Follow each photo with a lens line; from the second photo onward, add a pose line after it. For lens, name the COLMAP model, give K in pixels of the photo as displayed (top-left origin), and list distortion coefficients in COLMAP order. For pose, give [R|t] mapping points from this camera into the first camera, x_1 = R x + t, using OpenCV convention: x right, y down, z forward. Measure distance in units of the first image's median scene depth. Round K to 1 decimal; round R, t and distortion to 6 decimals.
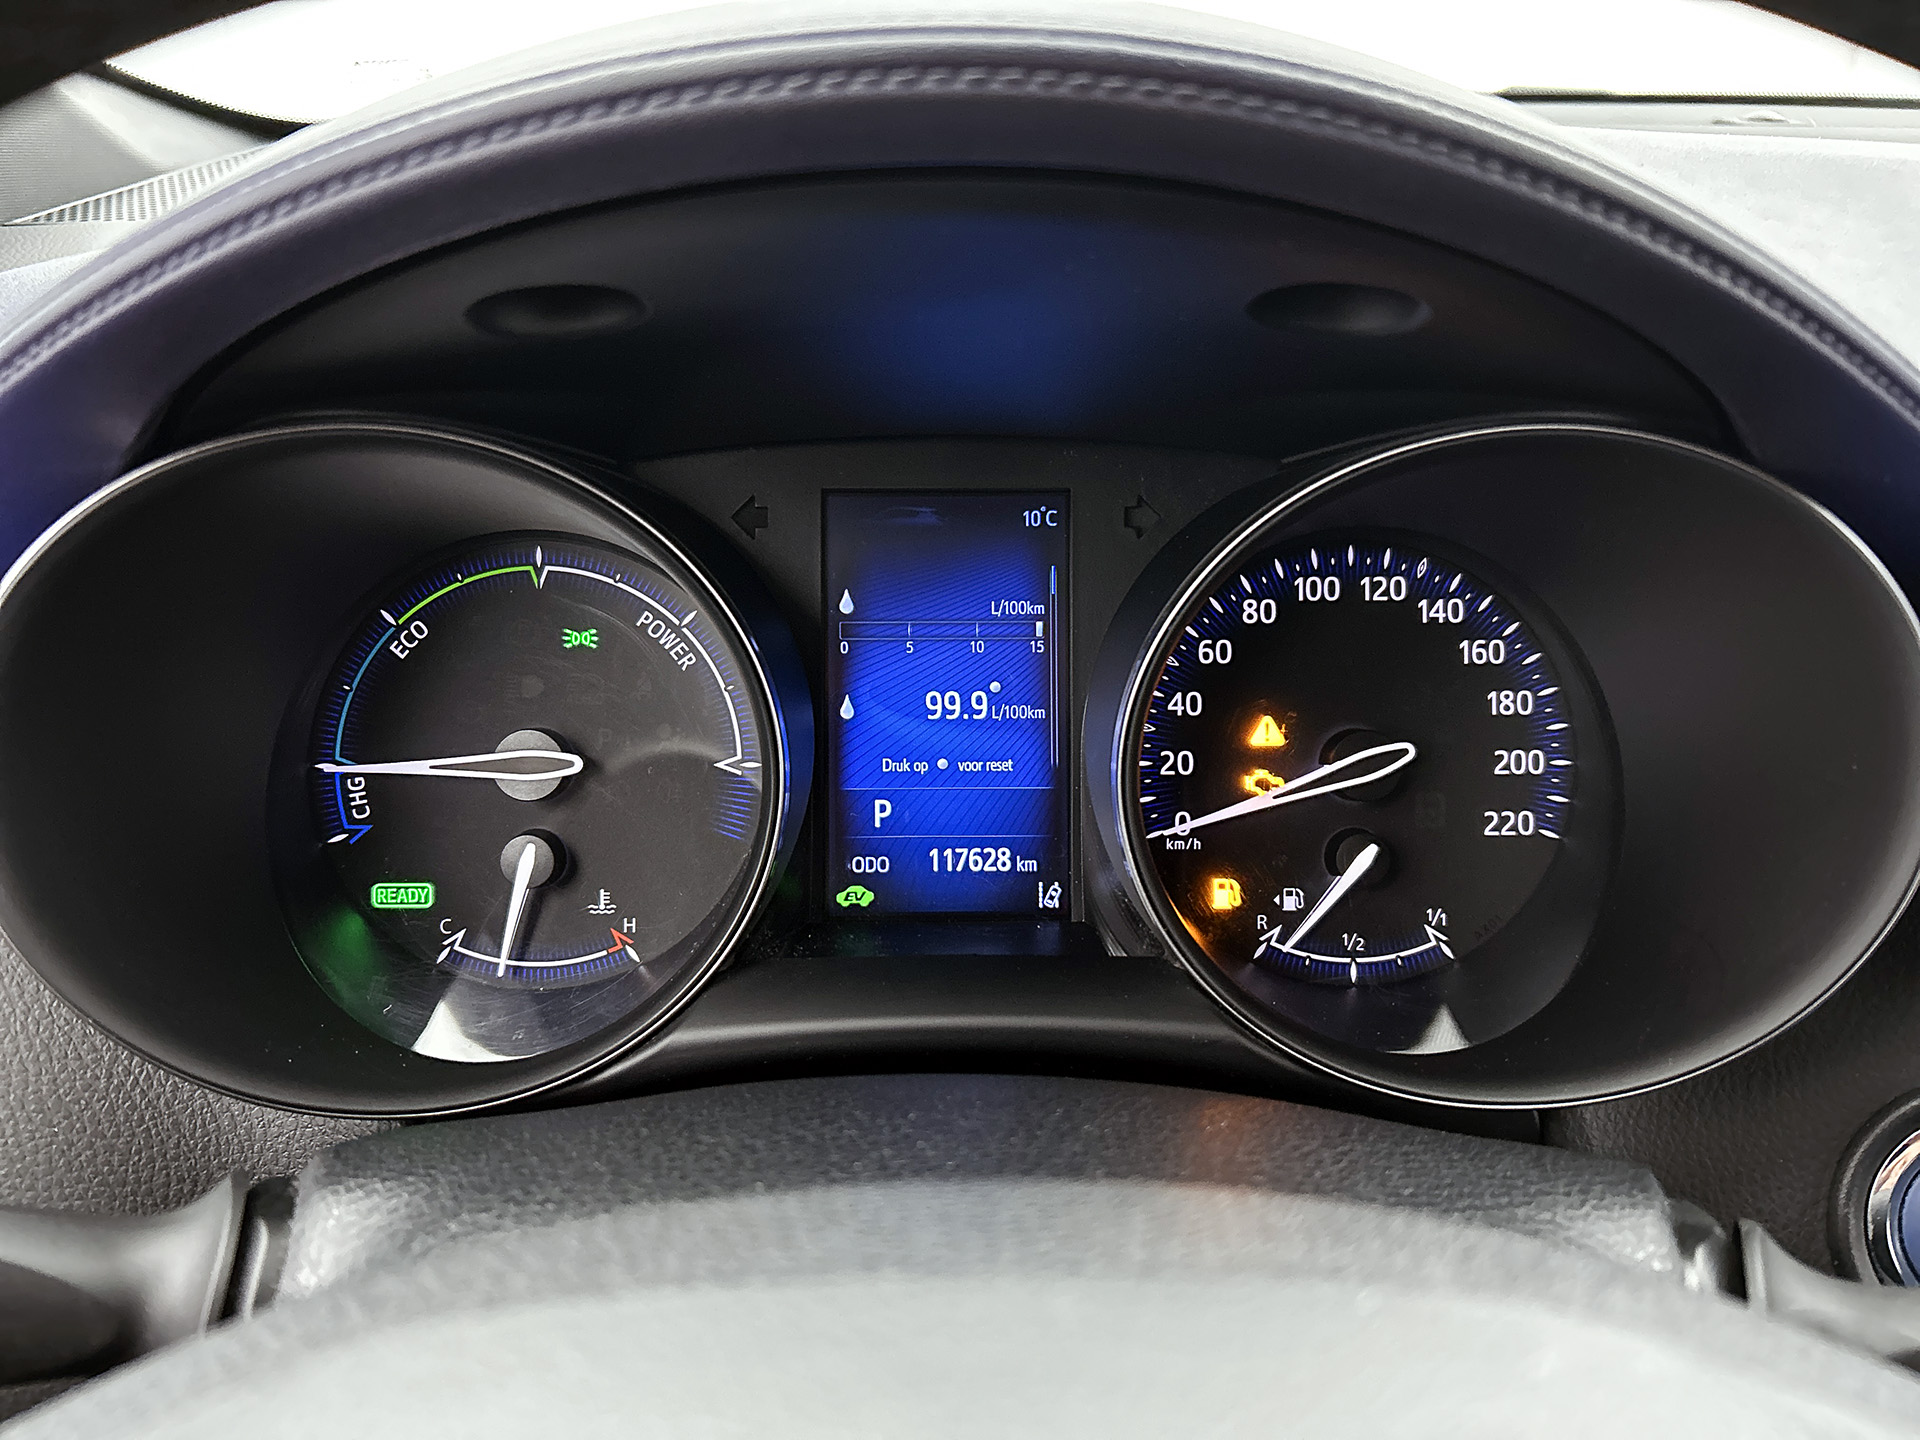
lens RADIAL K [[1480.2, 0, 930.3], [0, 1480.2, 725.9], [0, 0, 1]] dist [0.042358, -0.063950]
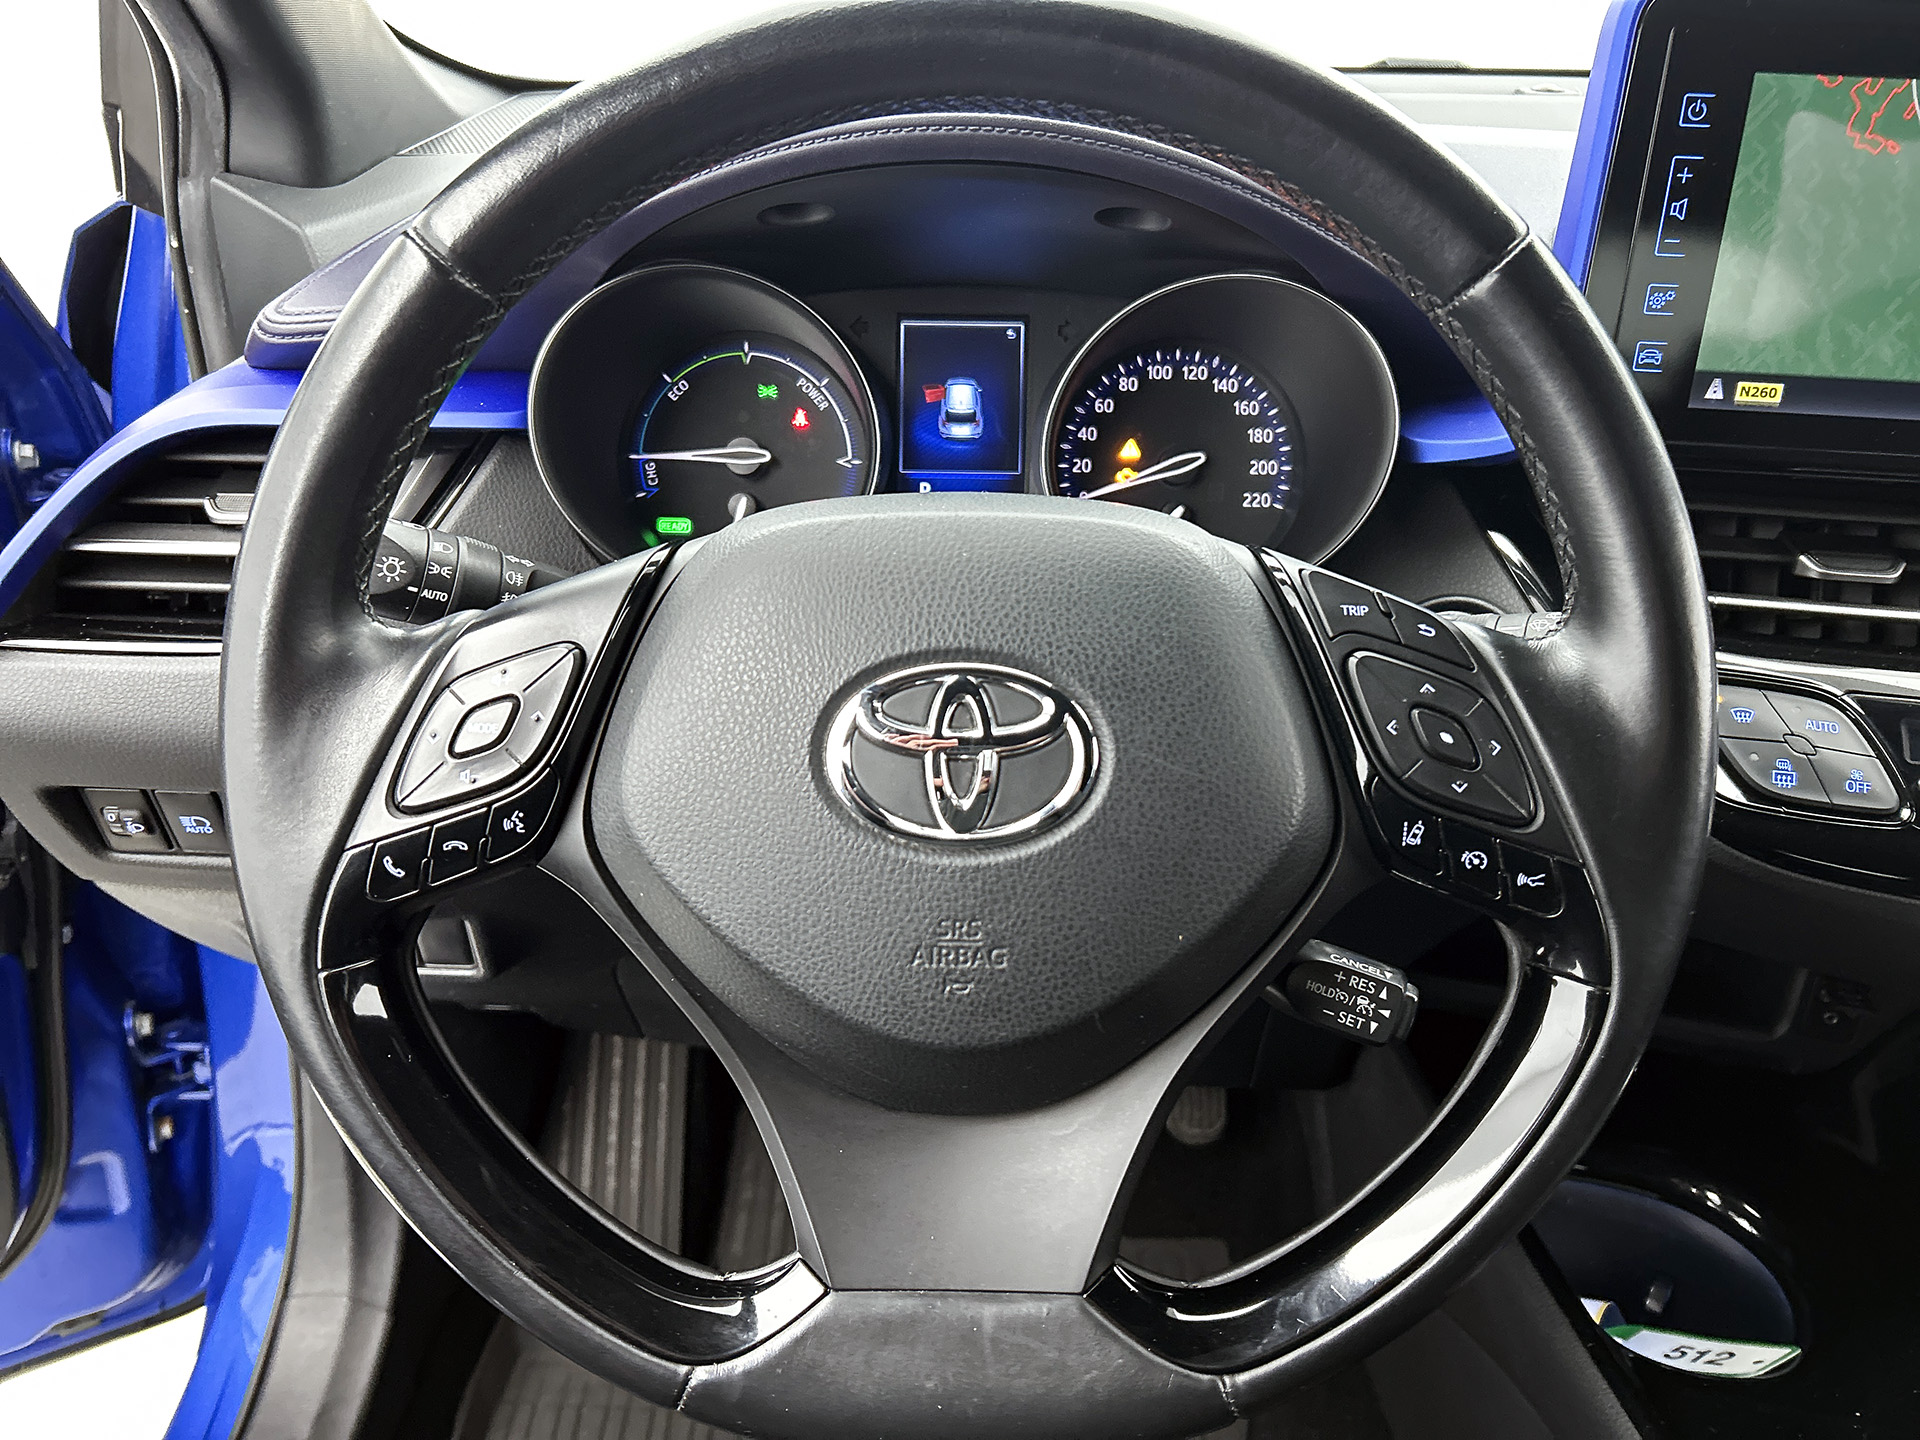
lens RADIAL K [[1480.2, 0, 933.3], [0, 1480.2, 732.9], [0, 0, 1]] dist [0.042358, -0.063950]
pose [[0.999768, 0.019702, -0.008652, 0.000037], [-0.019143, 0.997987, 0.060467, 0.254335], [0.009826, -0.060287, 0.998133, -0.902724]]
